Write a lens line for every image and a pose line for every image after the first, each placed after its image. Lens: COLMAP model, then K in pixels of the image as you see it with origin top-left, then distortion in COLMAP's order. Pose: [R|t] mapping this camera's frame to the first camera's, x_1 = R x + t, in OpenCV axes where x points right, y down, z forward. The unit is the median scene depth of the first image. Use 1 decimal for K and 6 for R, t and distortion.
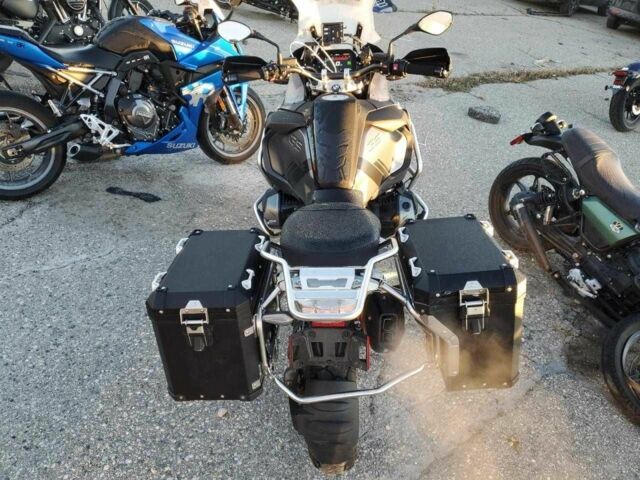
lens RADIAL K [[491.4, 0, 306.5], [0, 491.4, 252.8], [0, 0, 1]] dist [0.000871, 0.011649]
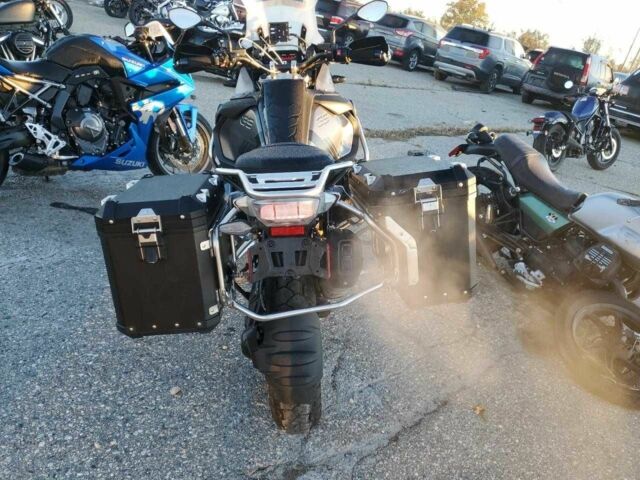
lens RADIAL K [[491.4, 0, 306.5], [0, 491.4, 252.8], [0, 0, 1]] dist [0.000871, 0.011649]
pose [[0.994357, -0.029510, 0.101894, -0.009895], [0.045059, 0.987066, -0.153851, 0.189499], [-0.096036, 0.157574, 0.982826, 0.020751]]
